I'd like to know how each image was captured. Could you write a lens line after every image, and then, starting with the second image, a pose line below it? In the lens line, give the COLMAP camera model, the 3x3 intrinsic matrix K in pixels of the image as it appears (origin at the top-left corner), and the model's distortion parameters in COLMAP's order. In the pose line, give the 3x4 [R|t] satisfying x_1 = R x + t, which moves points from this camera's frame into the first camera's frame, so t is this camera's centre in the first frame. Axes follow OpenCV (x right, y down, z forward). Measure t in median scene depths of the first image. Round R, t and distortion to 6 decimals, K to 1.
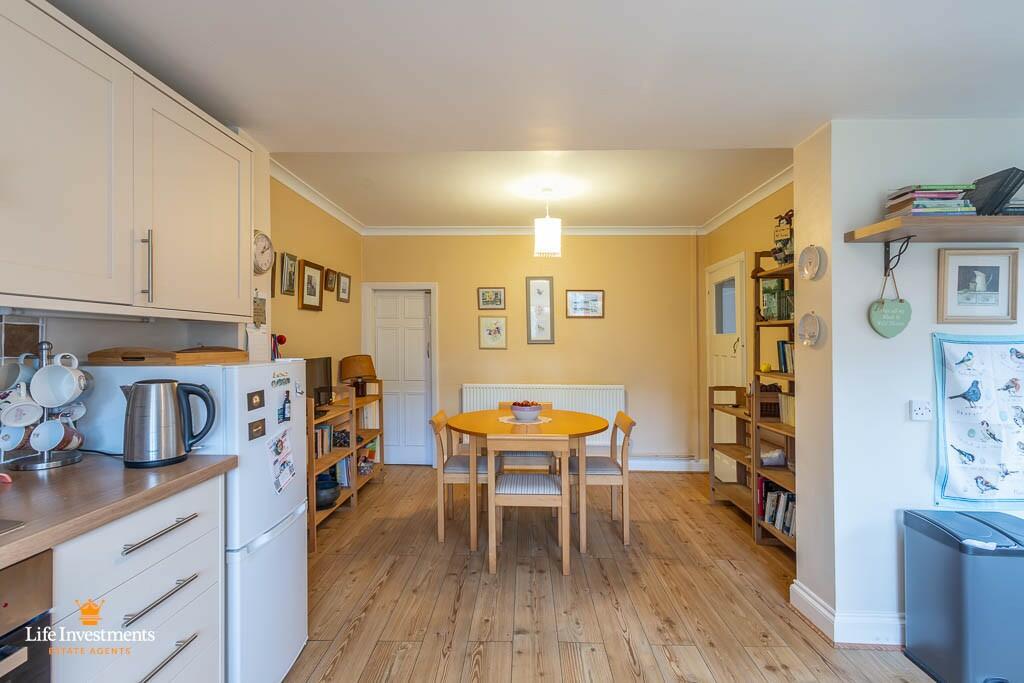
lens RADIAL K [[472.4, 0, 512.5], [0, 472.4, 336.8], [0, 0, 1]] dist [-0.000940, -0.000122]
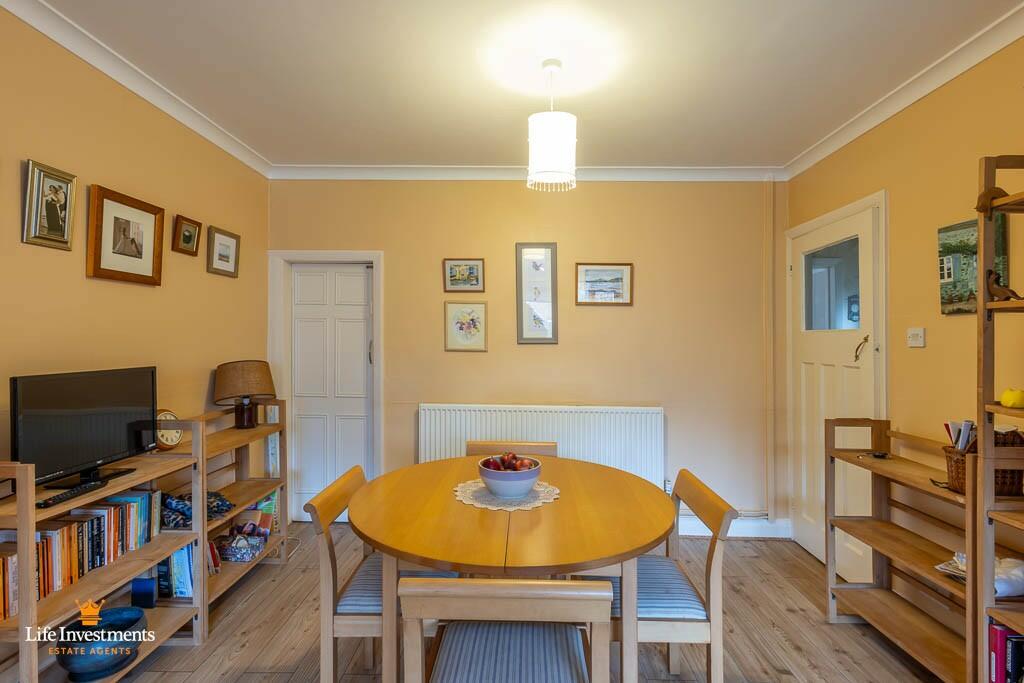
lens RADIAL K [[472.4, 0, 511.8], [0, 472.4, 340.3], [0, 0, 1]] dist [-0.000940, -0.000122]
pose [[0.999956, 0.005291, 0.007690, 0.020526], [-0.005361, 0.999945, 0.009005, 0.004243], [-0.007642, -0.009046, 0.999930, 0.371226]]
